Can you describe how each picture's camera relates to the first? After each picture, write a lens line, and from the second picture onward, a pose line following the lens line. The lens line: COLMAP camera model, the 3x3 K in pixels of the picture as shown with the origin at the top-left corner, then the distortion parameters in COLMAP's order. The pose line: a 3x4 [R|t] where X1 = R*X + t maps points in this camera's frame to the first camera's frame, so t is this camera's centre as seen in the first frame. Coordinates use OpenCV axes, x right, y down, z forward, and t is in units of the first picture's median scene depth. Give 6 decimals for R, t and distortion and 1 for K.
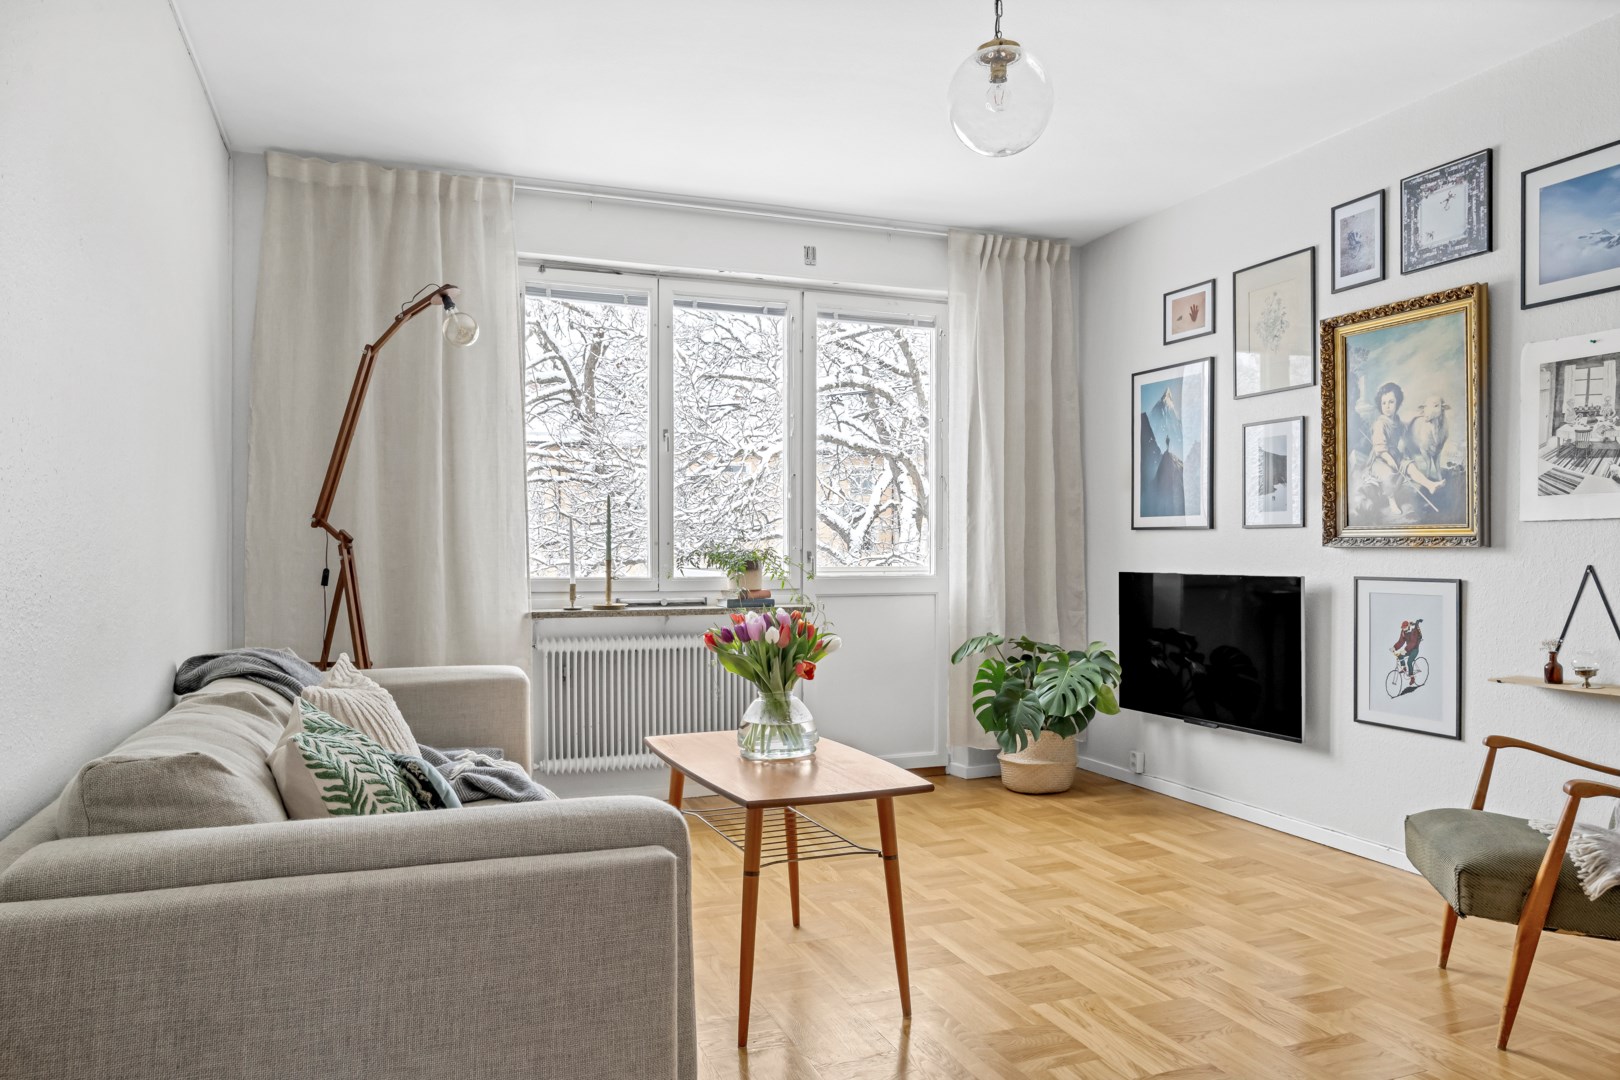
lens RADIAL K [[1145.9, 0, 816.1], [0, 1145.9, 554.9], [0, 0, 1]] dist [-0.016629, 0.005969]
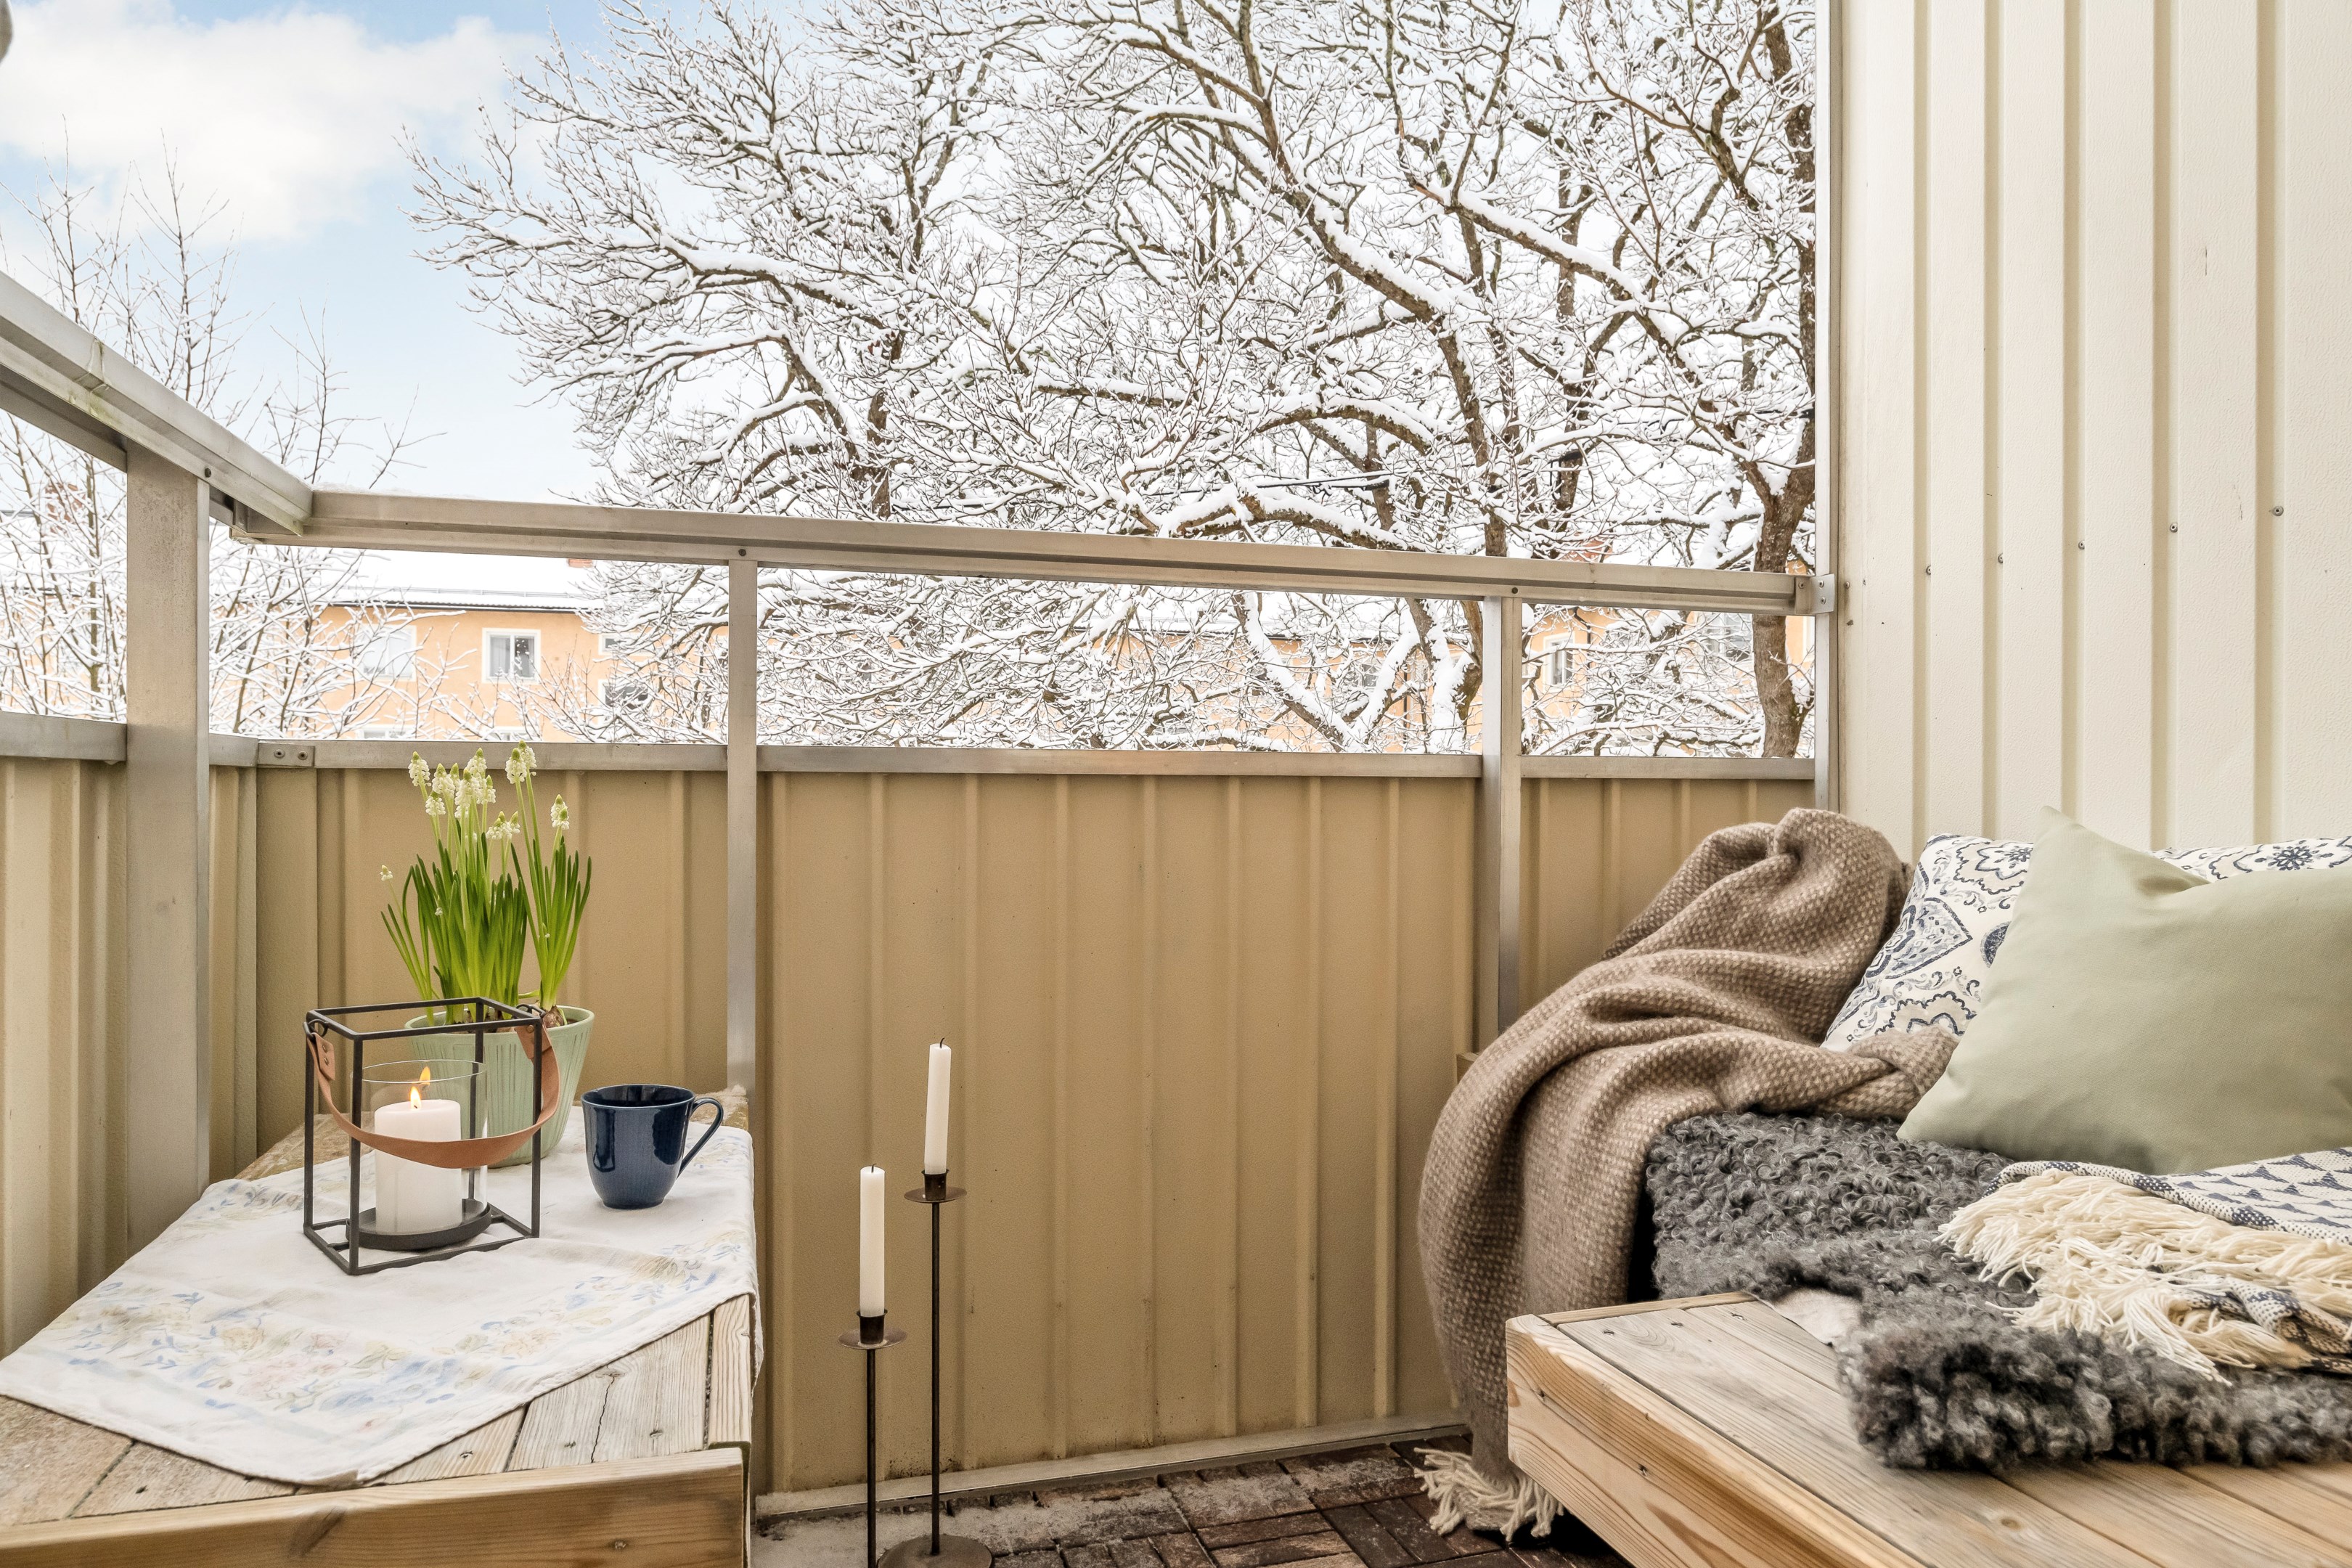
lens RADIAL K [[1518.8, 0, 1184.5], [0, 1518.8, 784.7], [0, 0, 1]] dist [0.005159, -0.000191]
pose [[0.997214, 0.002585, -0.074548, 0.029893], [-0.003067, 0.999975, -0.006354, 0.073910], [0.074530, 0.006565, 0.997197, 1.044357]]
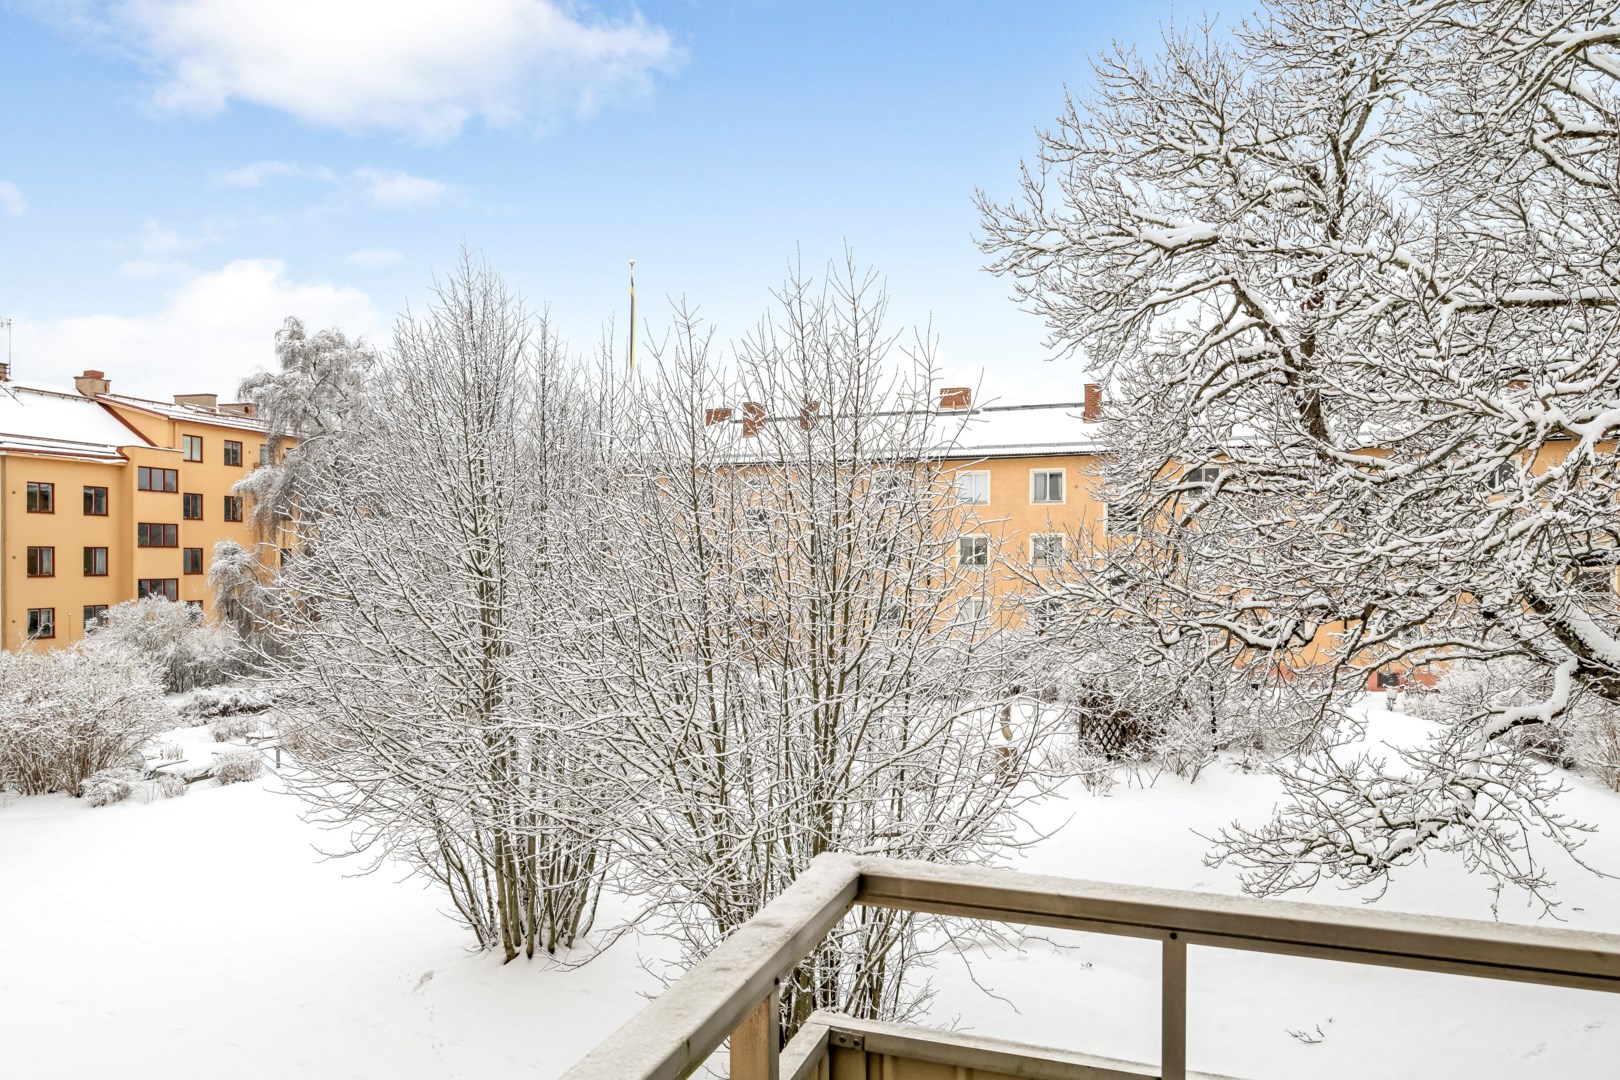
lens RADIAL K [[1074.9, 0, 805.0], [0, 1074.9, 549.8], [0, 0, 1]] dist [-0.006310, 0.003446]
pose [[0.755072, -0.004162, -0.655628, 0.017536], [-0.003110, 0.999946, -0.009930, -0.073983], [0.655634, 0.009537, 0.755019, 1.098878]]
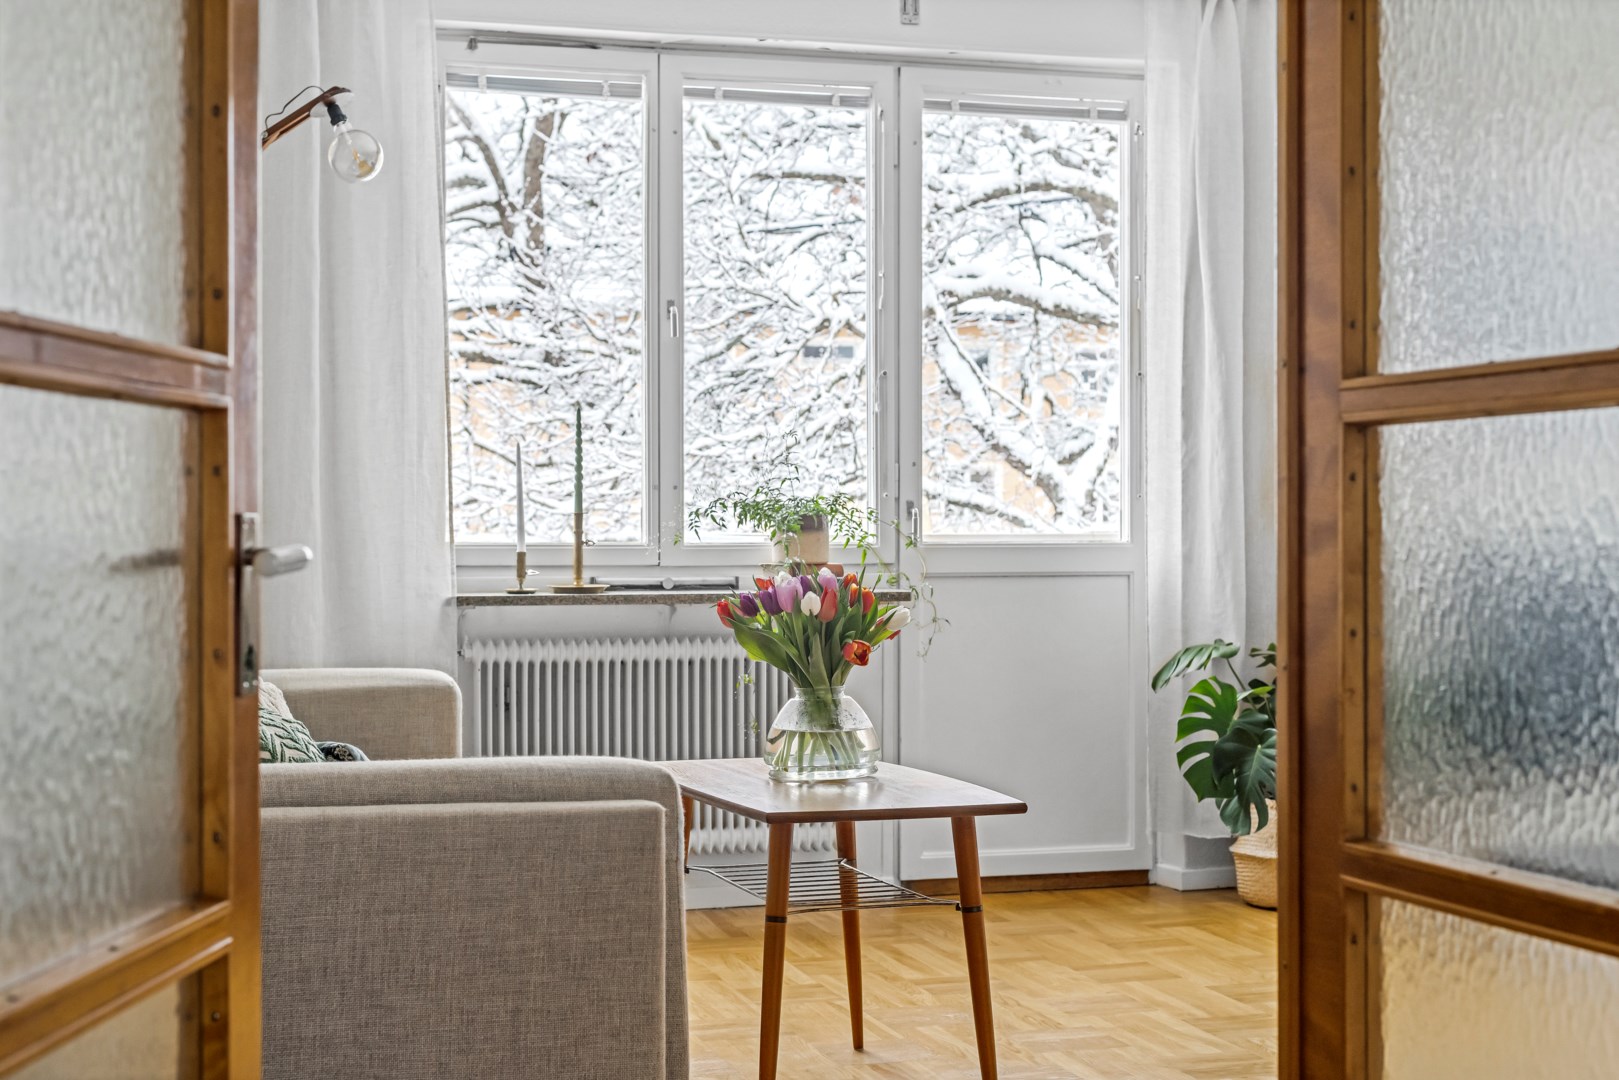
lens RADIAL K [[2477.4, 0, 805.6], [0, 2477.4, 481.5], [0, 0, 1]] dist [0.022634, 0.000000]
pose [[0.996560, -0.002692, -0.082834, 0.050196], [0.000887, 0.999762, -0.021817, 0.016096], [0.082873, 0.021669, 0.996325, -0.313300]]
